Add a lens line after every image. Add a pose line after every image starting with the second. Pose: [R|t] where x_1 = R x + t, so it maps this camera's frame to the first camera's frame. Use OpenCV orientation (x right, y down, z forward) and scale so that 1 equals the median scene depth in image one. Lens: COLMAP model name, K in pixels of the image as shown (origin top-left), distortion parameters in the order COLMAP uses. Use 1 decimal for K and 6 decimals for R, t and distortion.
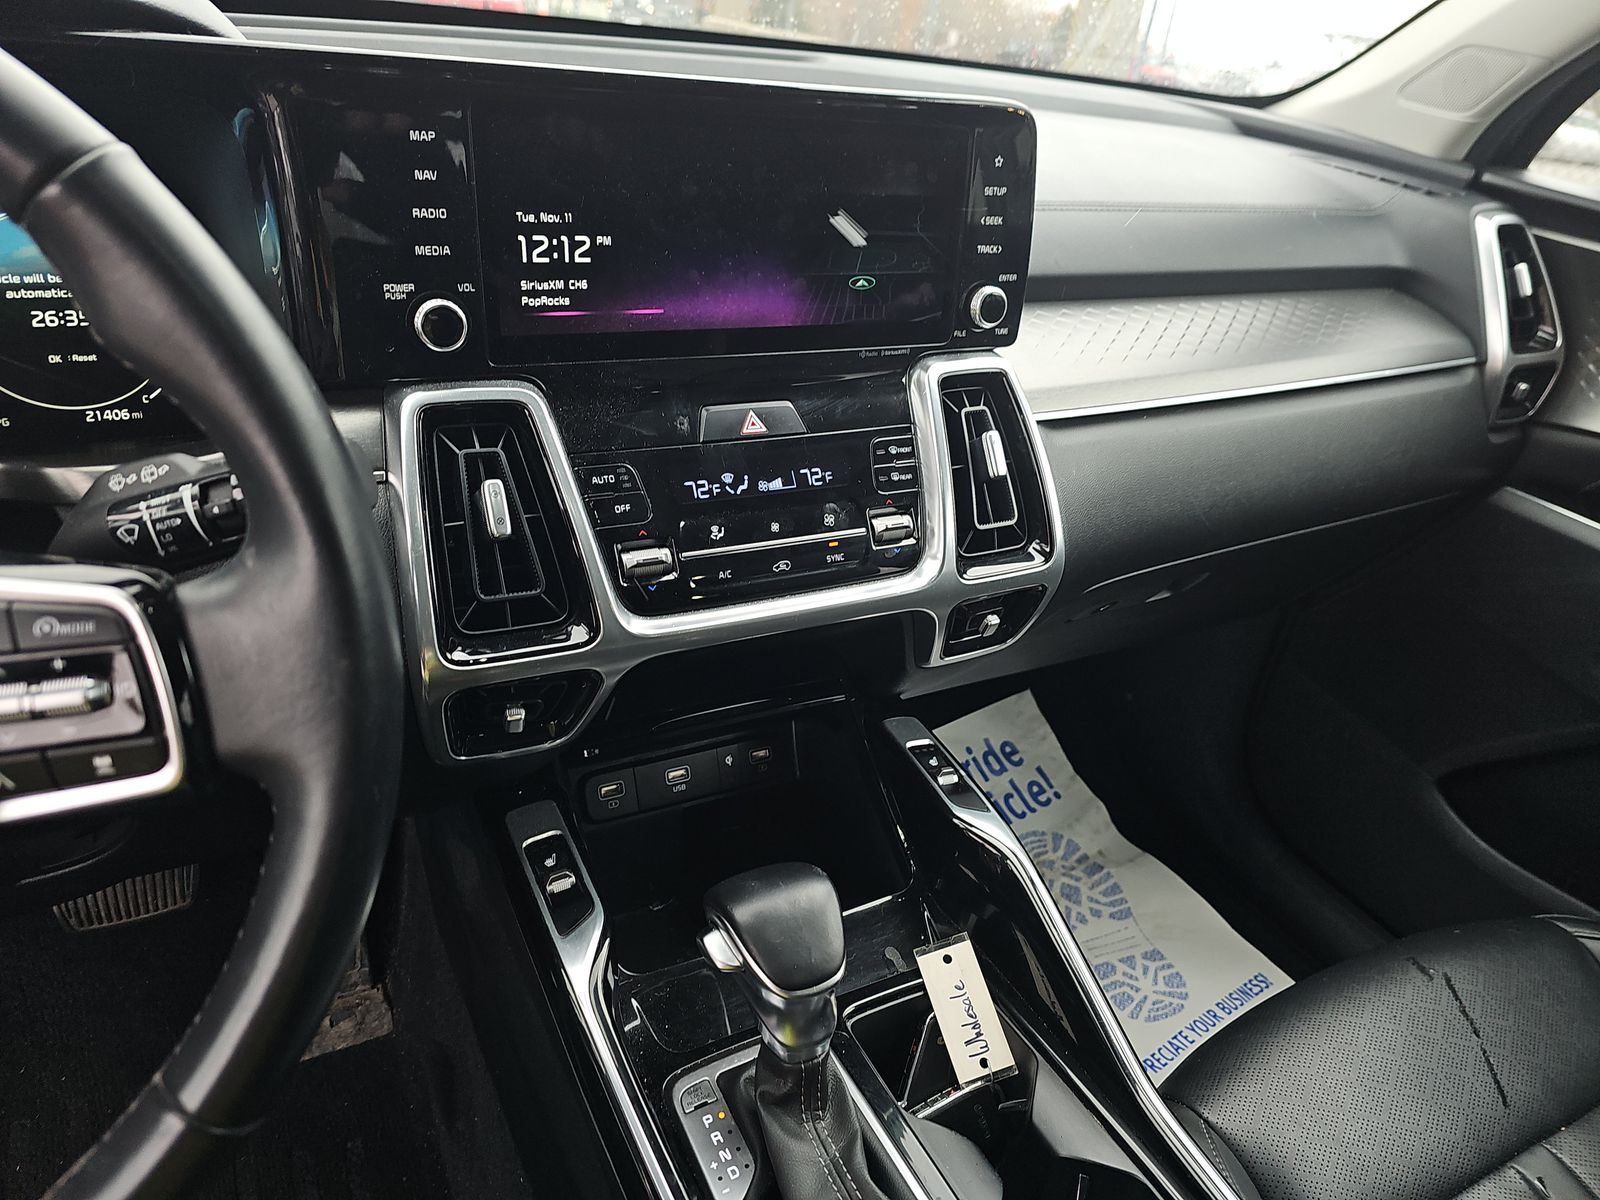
lens RADIAL K [[1100.8, 0, 751.8], [0, 1100.8, 578.6], [0, 0, 1]] dist [0.003060, -0.002806]
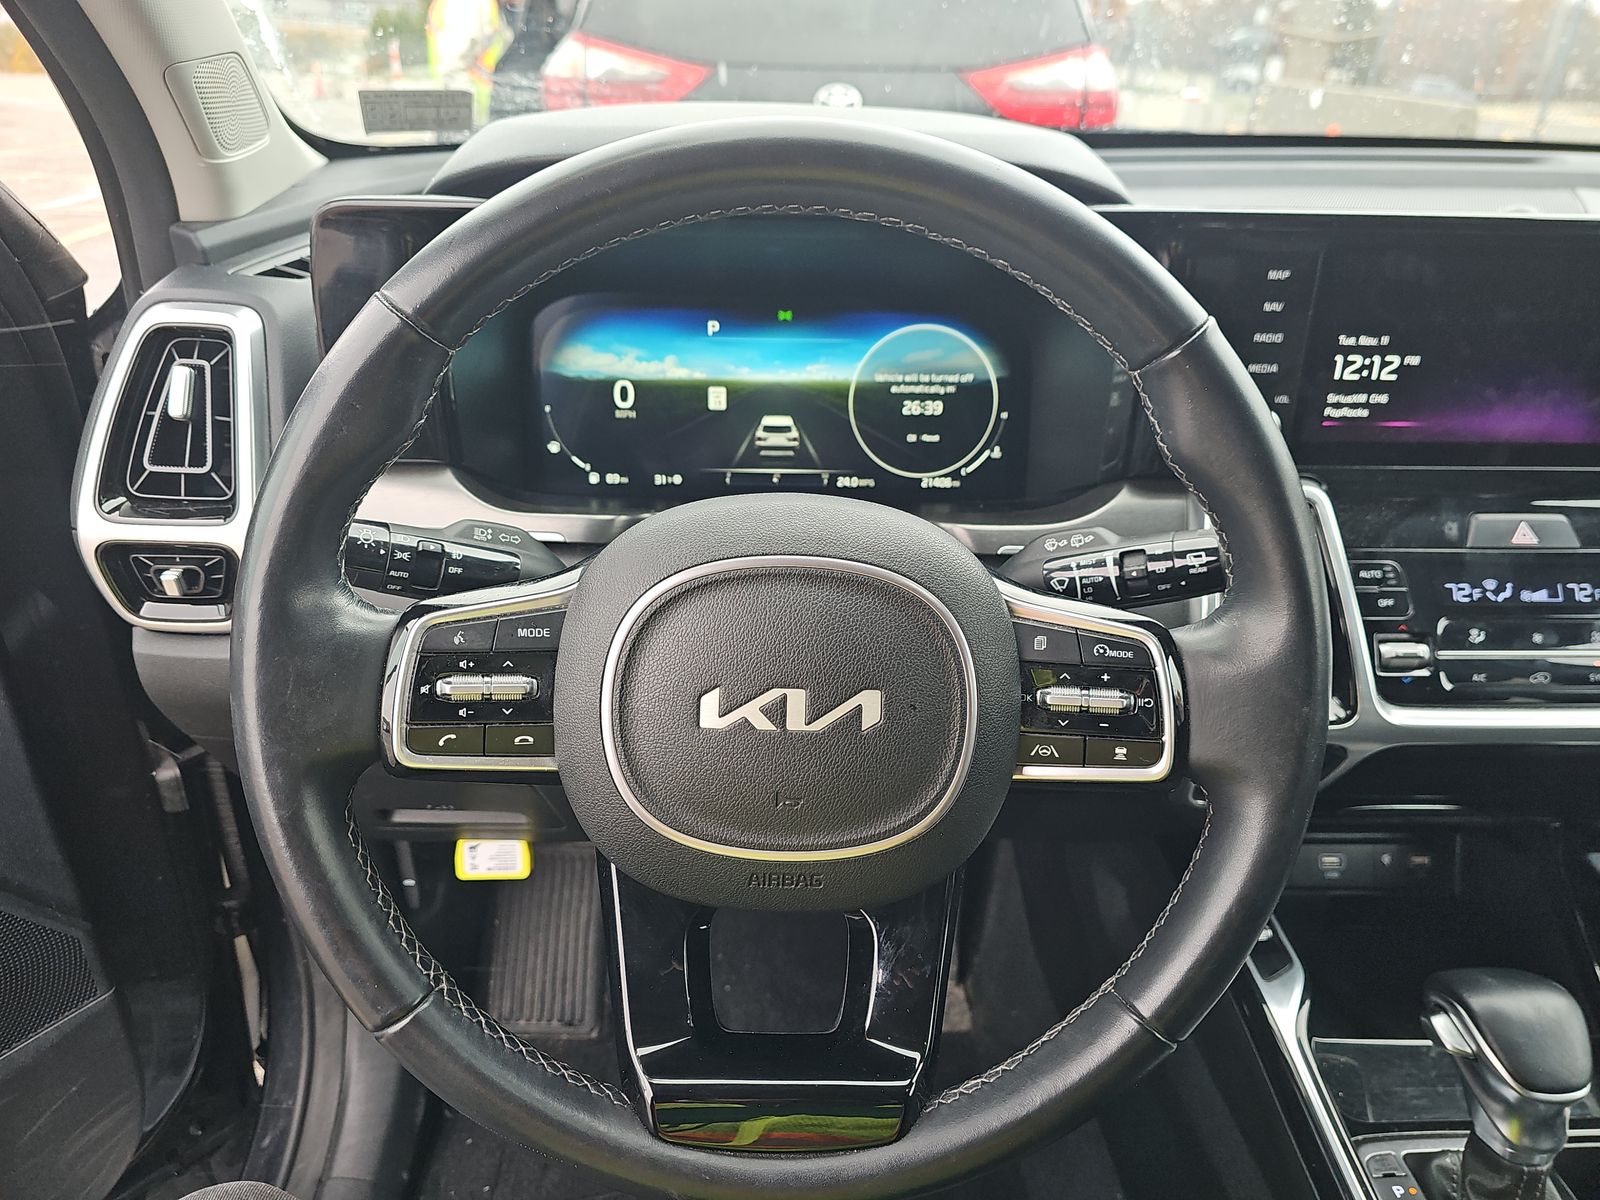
lens RADIAL K [[1071.6, 0, 800.0], [0, 1071.6, 600.0], [0, 0, 1]] dist [0.004733, -0.001394]
pose [[0.898434, 0.119113, -0.422645, -0.194813], [-0.135322, 0.990766, -0.008435, 0.021279], [0.417737, 0.064772, 0.906256, -0.203922]]
